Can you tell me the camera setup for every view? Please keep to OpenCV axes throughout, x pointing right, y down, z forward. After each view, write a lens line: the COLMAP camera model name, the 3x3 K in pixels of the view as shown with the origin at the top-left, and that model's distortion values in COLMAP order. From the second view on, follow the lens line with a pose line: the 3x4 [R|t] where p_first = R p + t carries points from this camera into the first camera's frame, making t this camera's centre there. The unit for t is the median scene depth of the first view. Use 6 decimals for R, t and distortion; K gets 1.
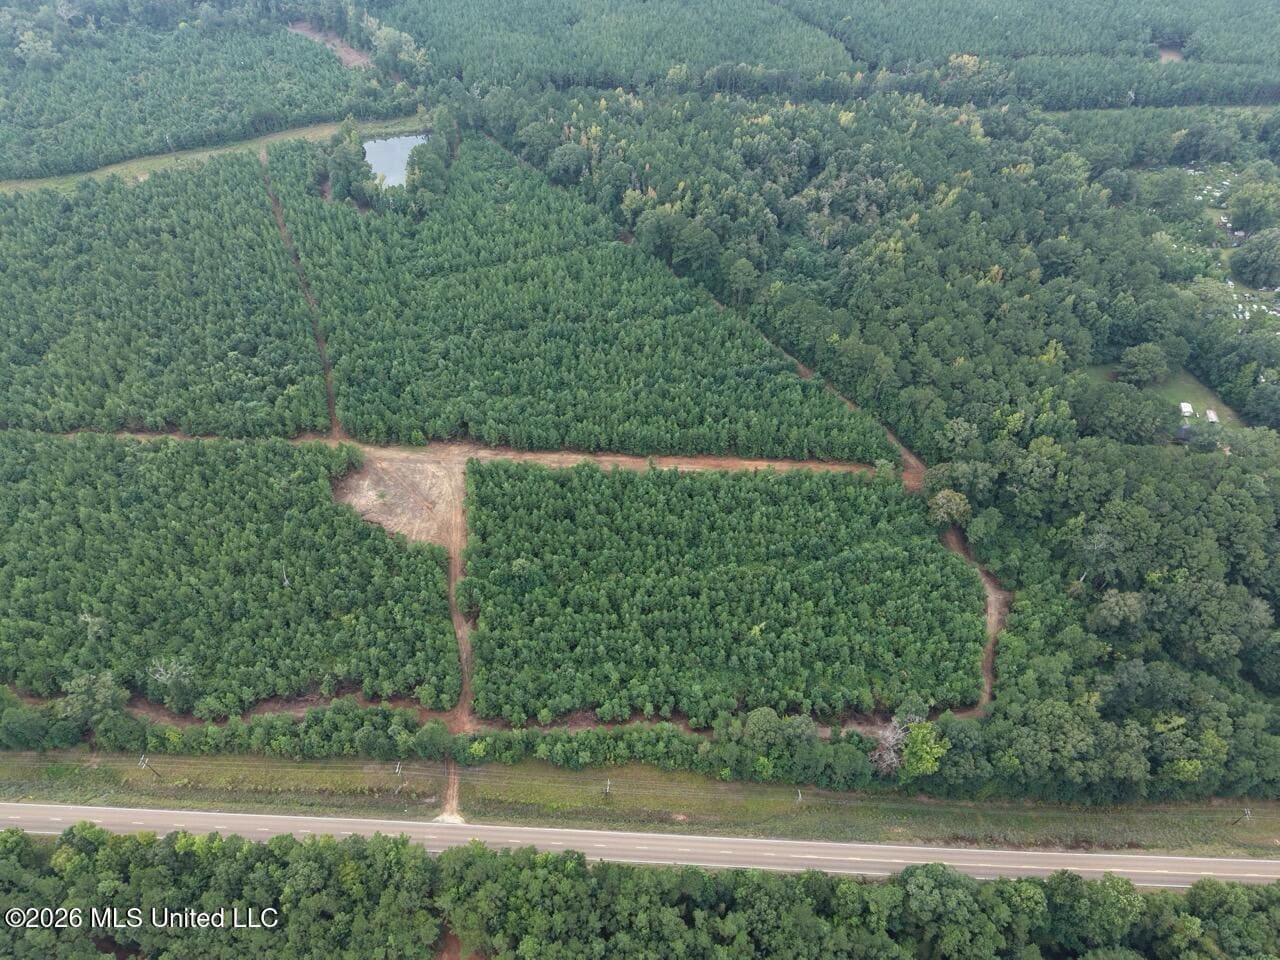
lens RADIAL K [[857.2, 0, 640.0], [0, 857.2, 480.0], [0, 0, 1]] dist [0.026600, -0.026078]
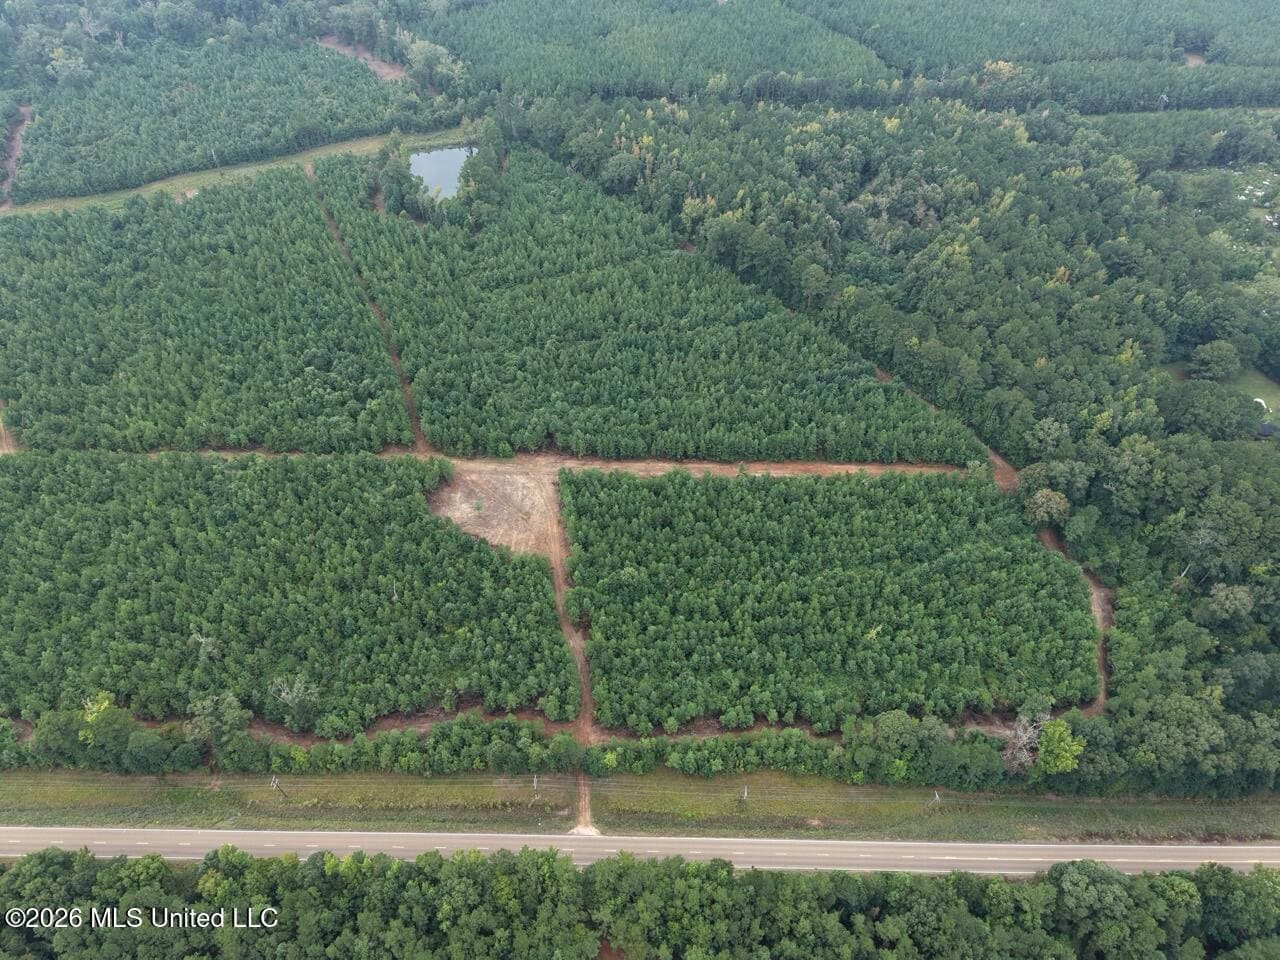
lens RADIAL K [[857.2, 0, 640.0], [0, 857.2, 480.0], [0, 0, 1]] dist [0.026600, -0.026078]
pose [[0.999501, -0.022541, 0.022108, -0.126760], [0.022760, 0.999694, -0.009720, -0.000282], [-0.021882, 0.010219, 0.999708, 0.000784]]
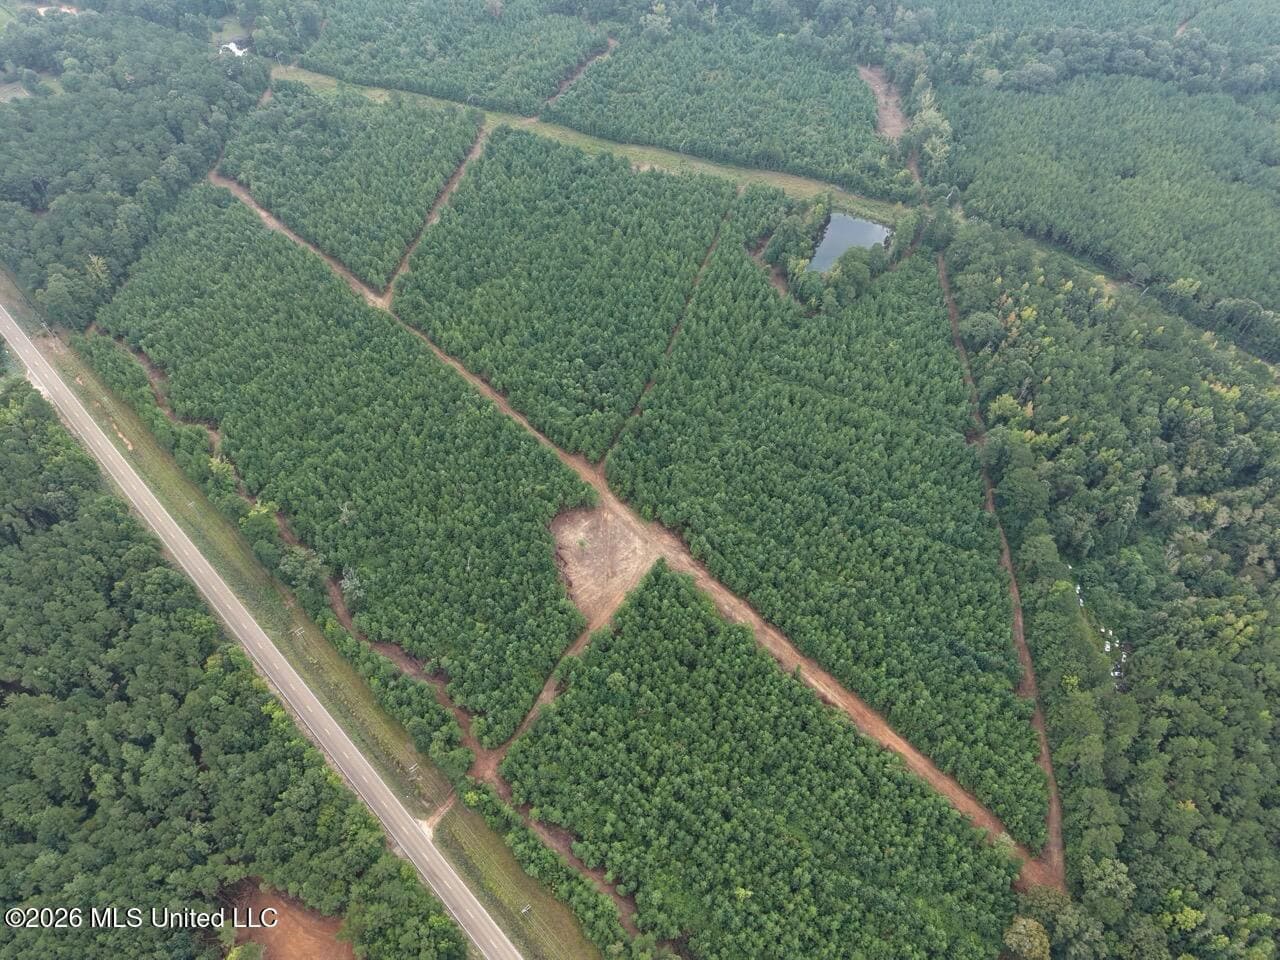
lens RADIAL K [[857.2, 0, 640.0], [0, 857.2, 480.0], [0, 0, 1]] dist [0.026600, -0.026078]
pose [[0.732049, 0.537428, -0.418658, 0.172135], [-0.522436, 0.837283, 0.161302, -0.260468], [0.437224, 0.100641, 0.893704, 0.019288]]
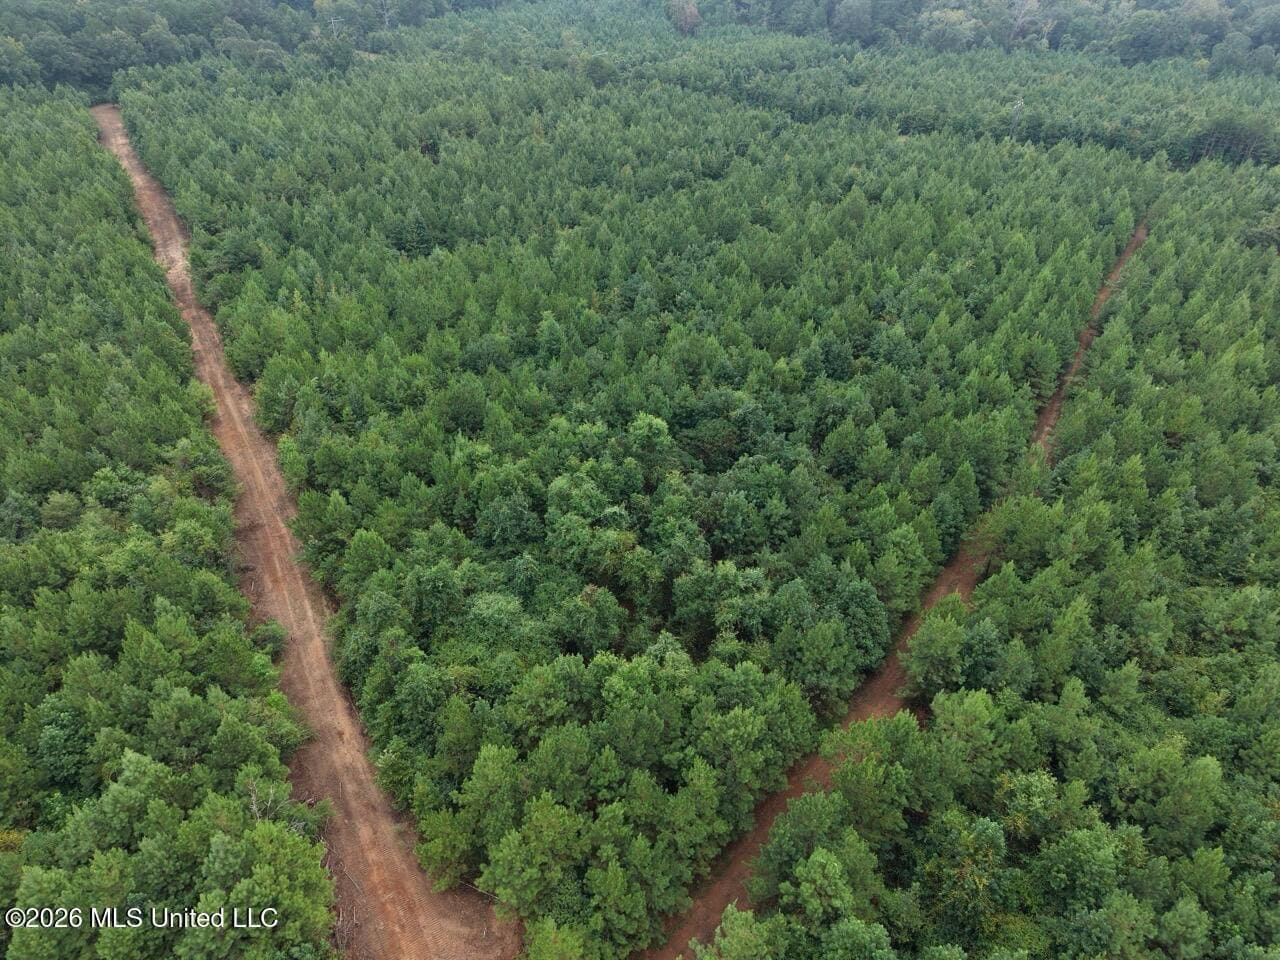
lens RADIAL K [[857.2, 0, 640.0], [0, 857.2, 480.0], [0, 0, 1]] dist [0.026600, -0.026078]
pose [[0.532216, 0.481416, -0.696409, -0.301460], [-0.643548, 0.764526, 0.036686, -0.150834], [0.550084, 0.428648, 0.716707, 0.881936]]
